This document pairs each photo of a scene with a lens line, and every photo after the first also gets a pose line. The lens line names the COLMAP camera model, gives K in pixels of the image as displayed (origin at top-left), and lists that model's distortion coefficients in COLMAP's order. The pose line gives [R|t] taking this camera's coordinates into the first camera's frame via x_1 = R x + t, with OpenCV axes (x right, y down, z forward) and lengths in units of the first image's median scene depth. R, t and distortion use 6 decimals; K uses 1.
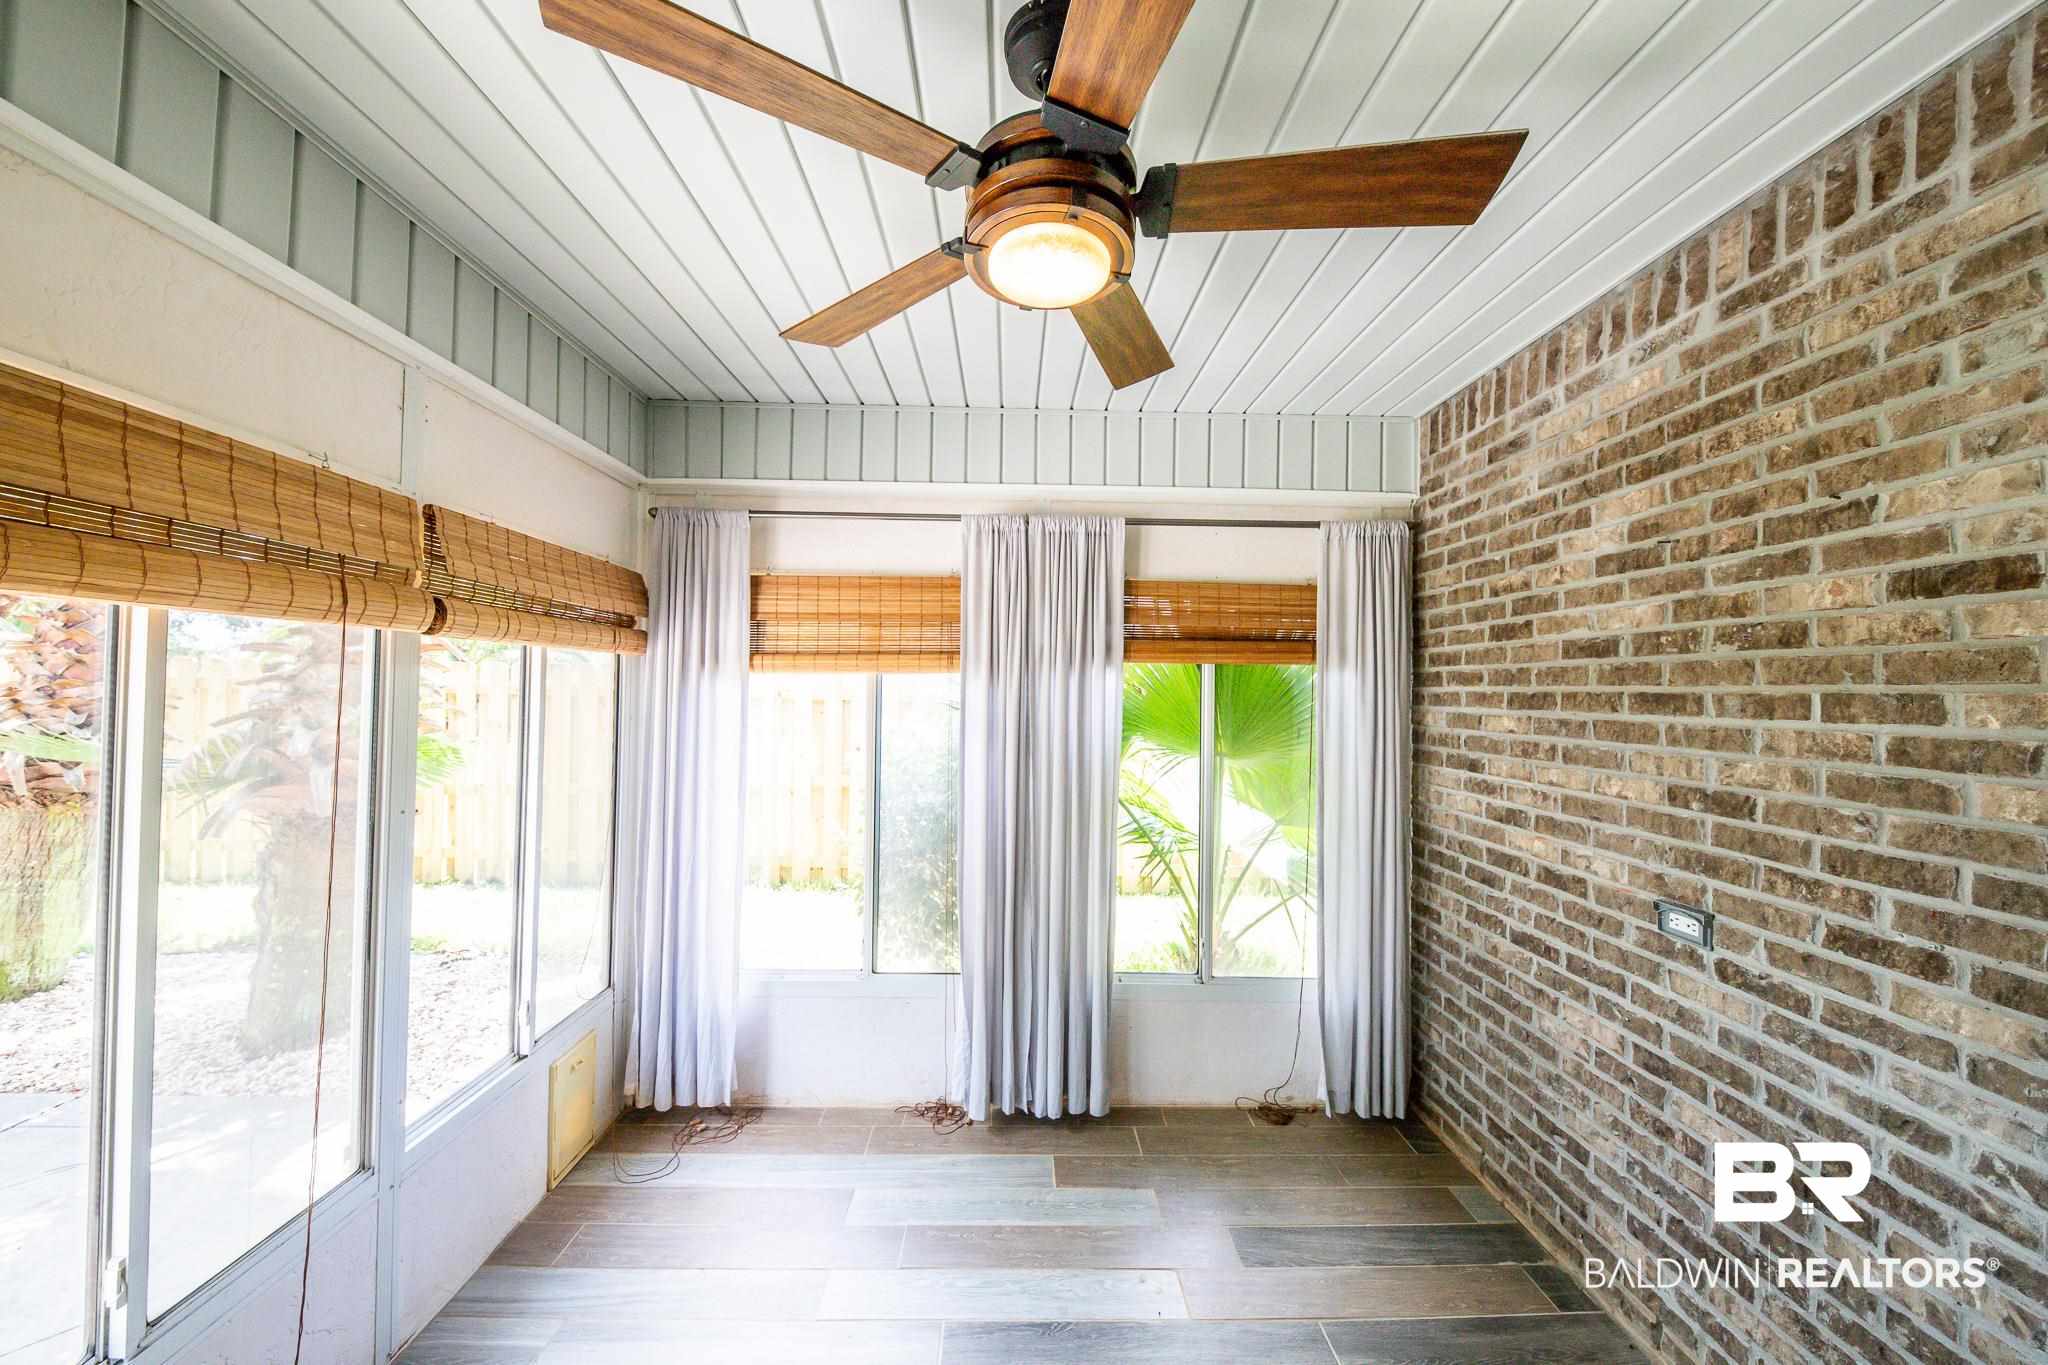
lens RADIAL K [[704.7, 0, 1017.0], [0, 704.7, 681.4], [0, 0, 1]] dist [0.007874, -0.004961]
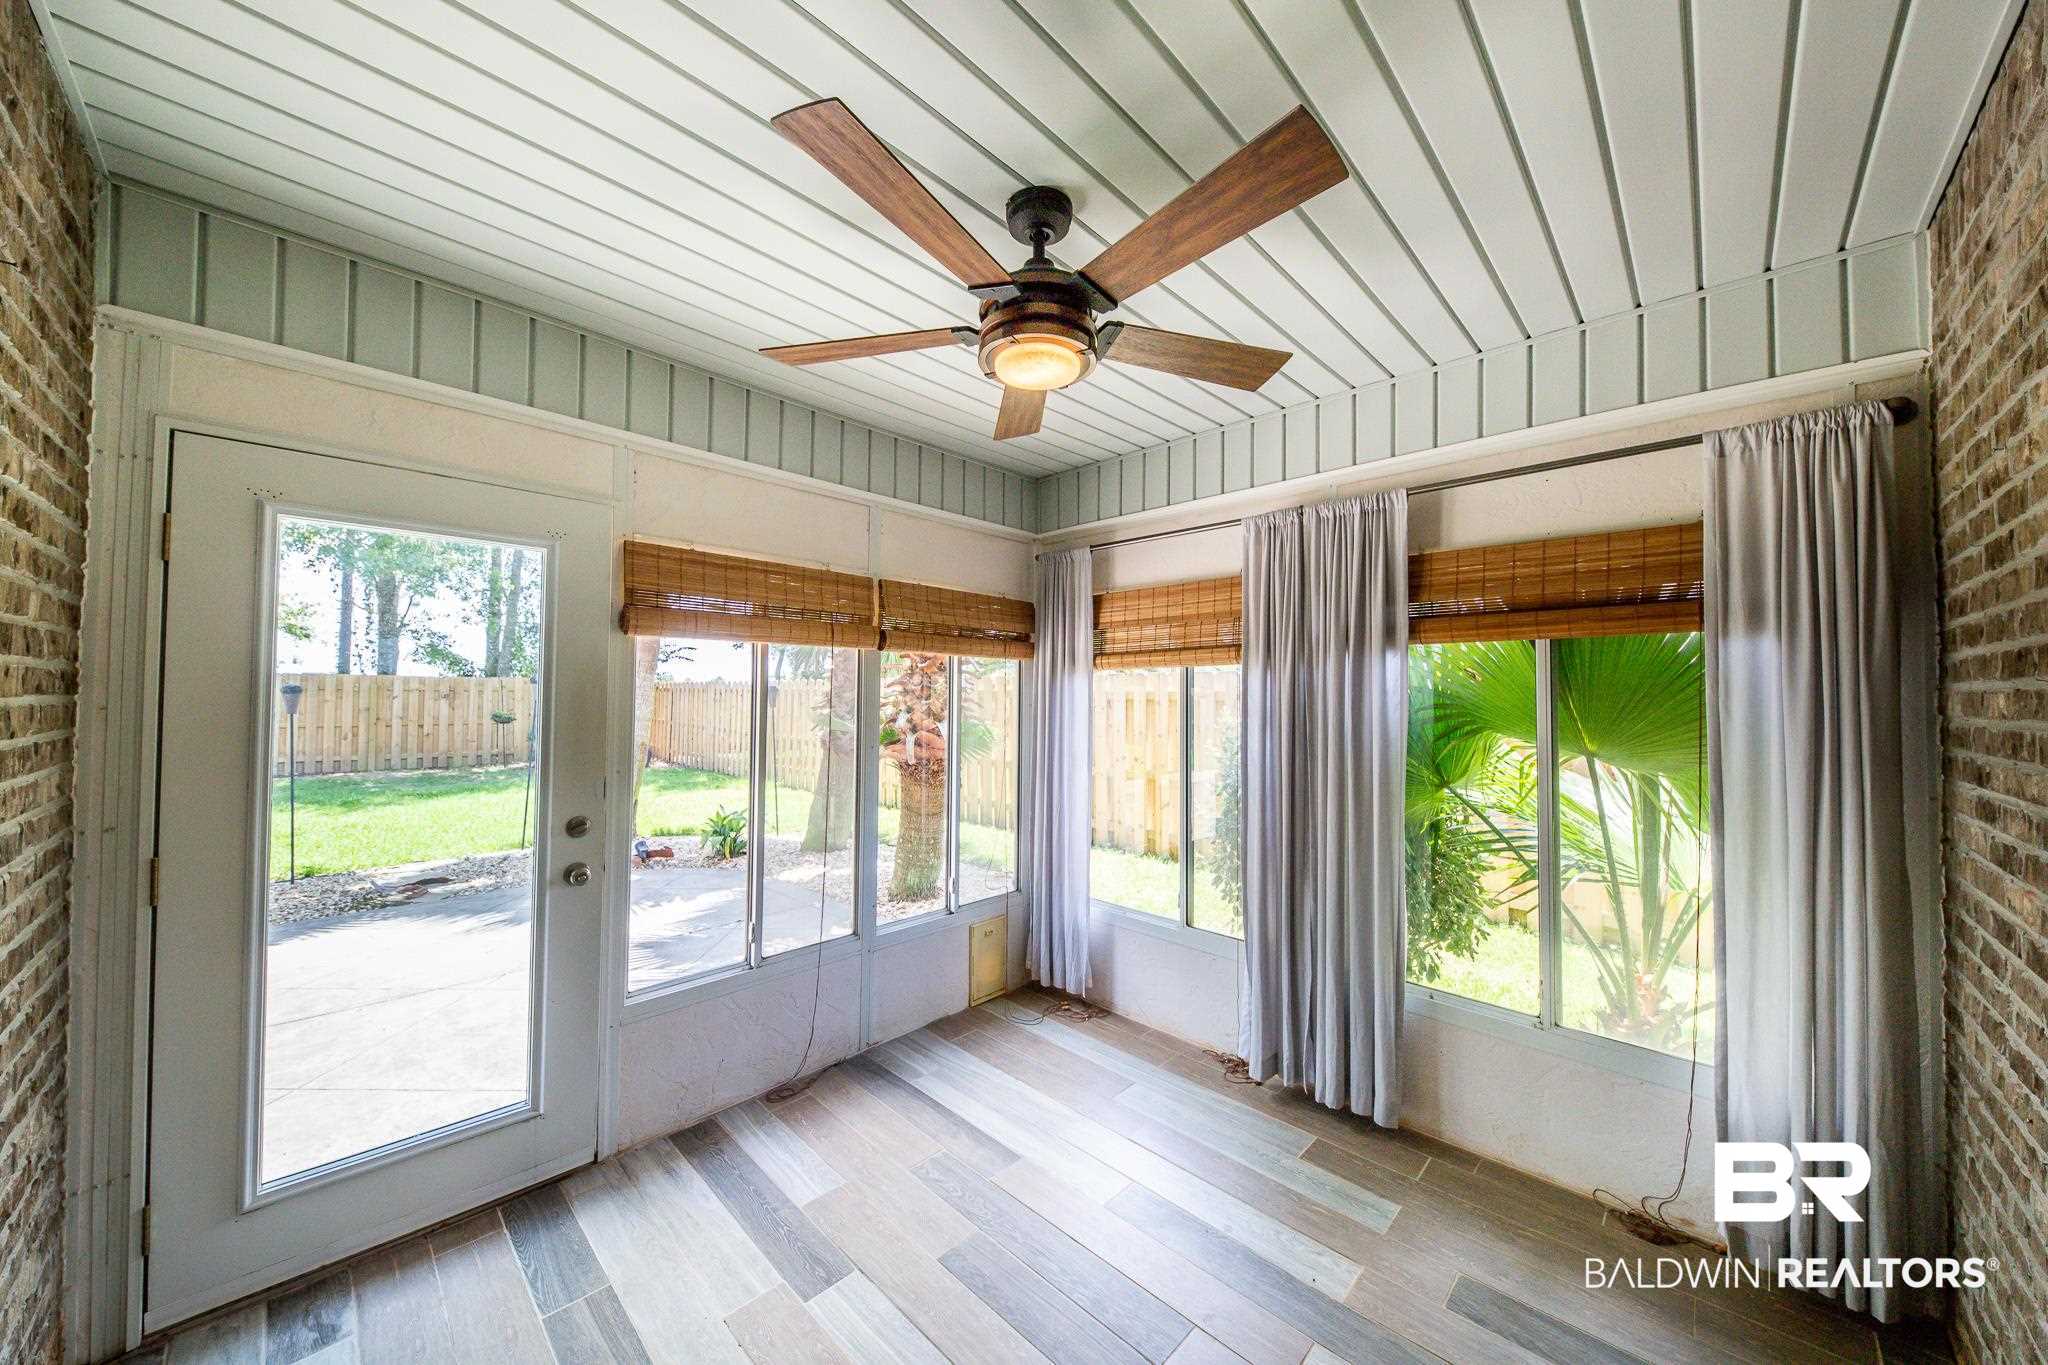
lens RADIAL K [[704.7, 0, 1020.4], [0, 704.7, 683.7], [0, 0, 1]] dist [0.007874, -0.004961]
pose [[0.703484, -0.021886, -0.710374, 0.509093], [0.012036, 0.999749, -0.018882, 0.040904], [0.710609, 0.004734, 0.703571, -0.013057]]
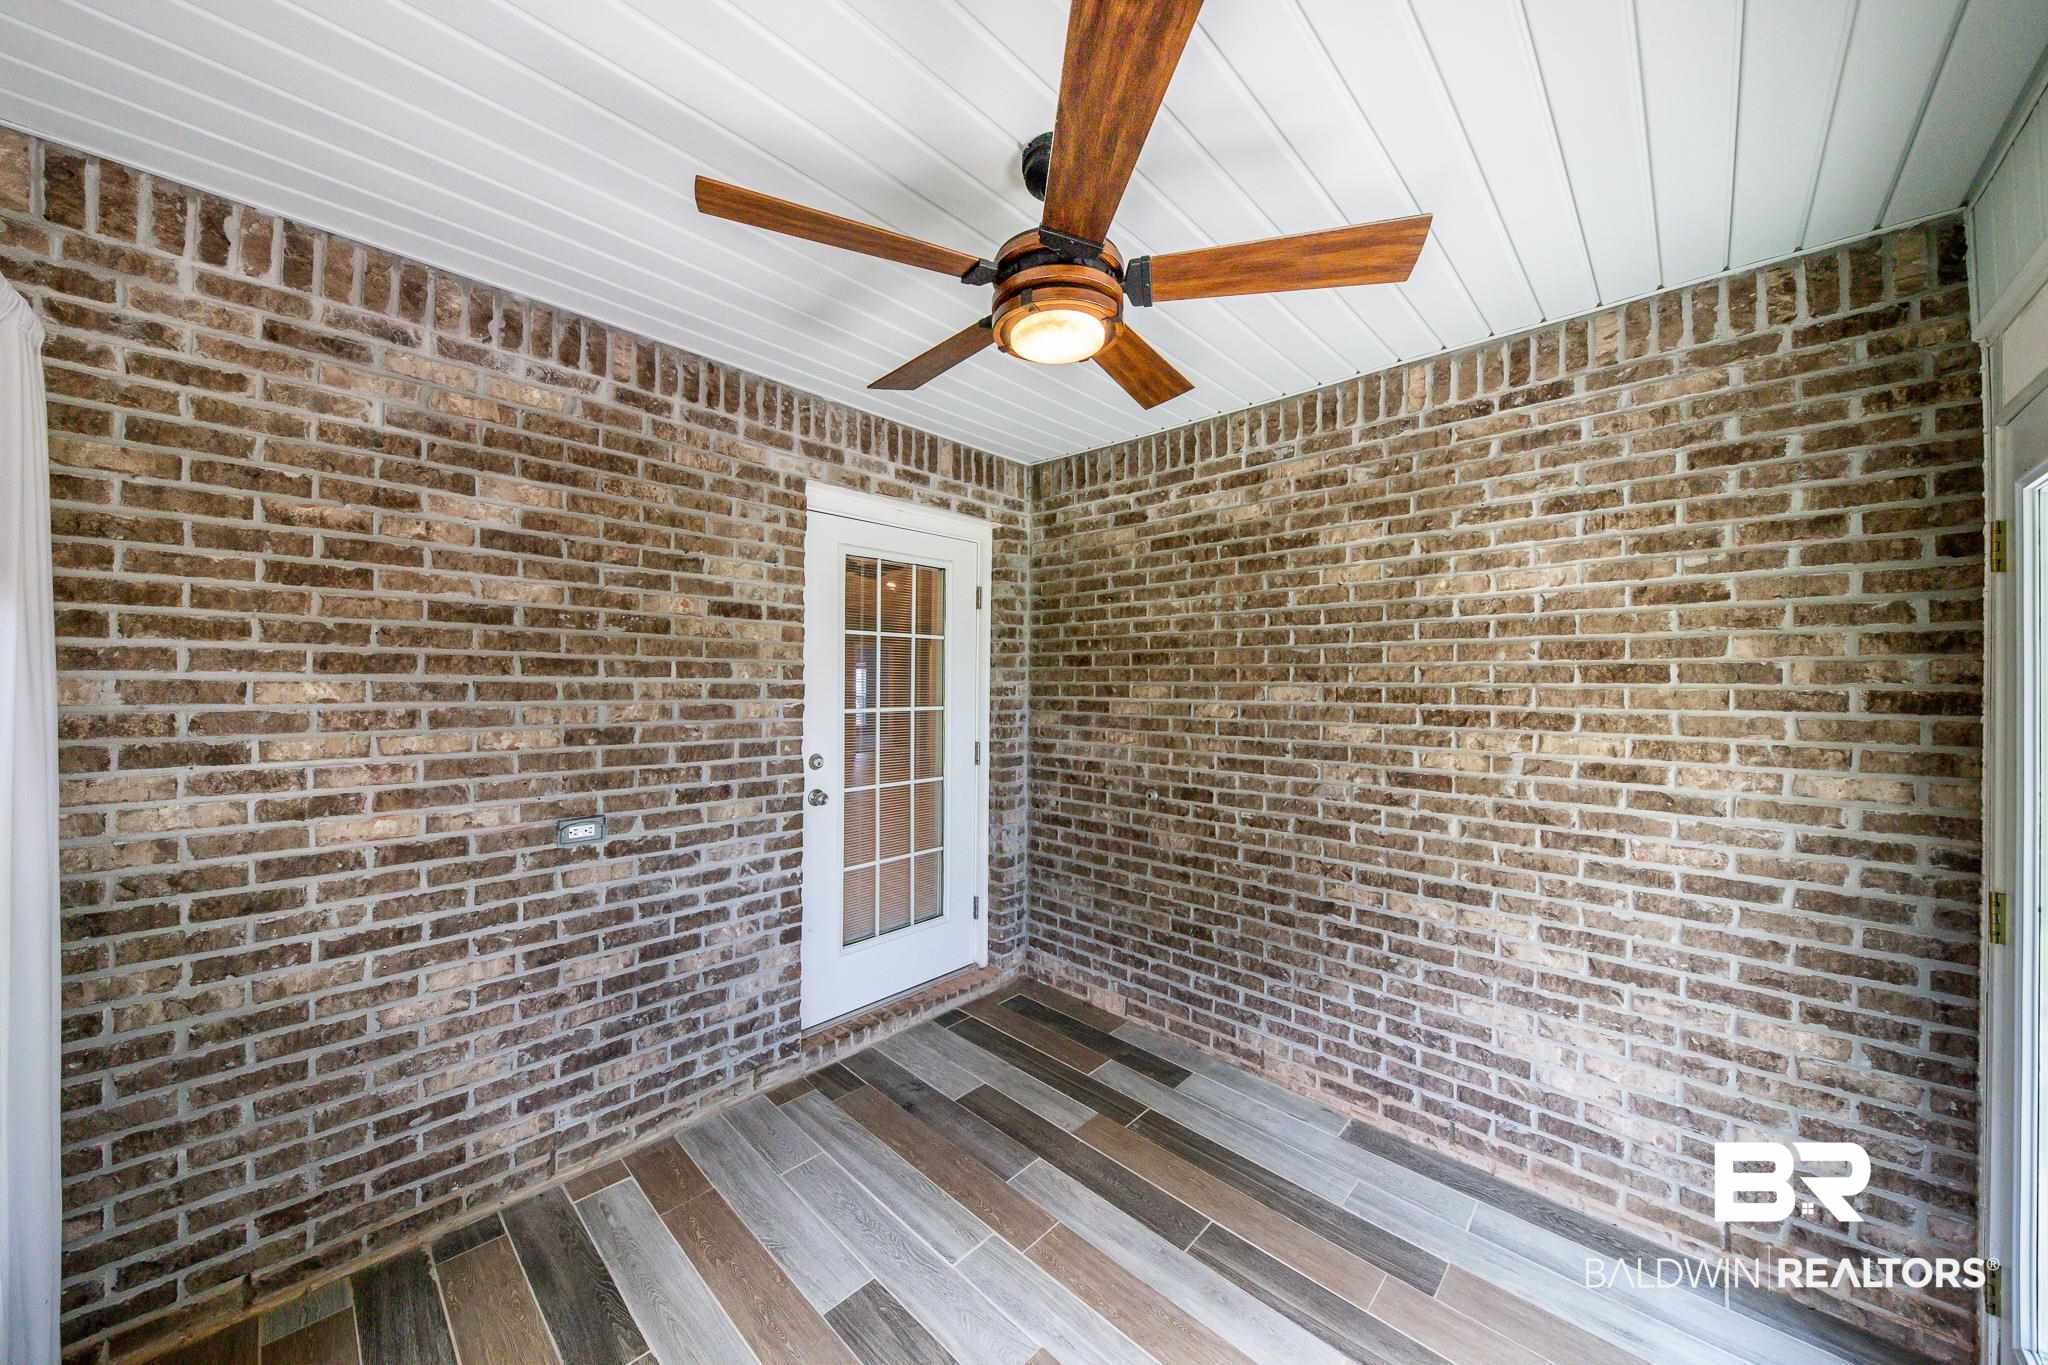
lens RADIAL K [[704.7, 0, 1021.5], [0, 704.7, 681.7], [0, 0, 1]] dist [0.007874, -0.004961]
pose [[-0.719620, -0.022600, 0.694000, -0.408299], [-0.030150, 0.999545, 0.001287, 0.022878], [-0.693713, -0.019998, -0.719974, 0.976175]]
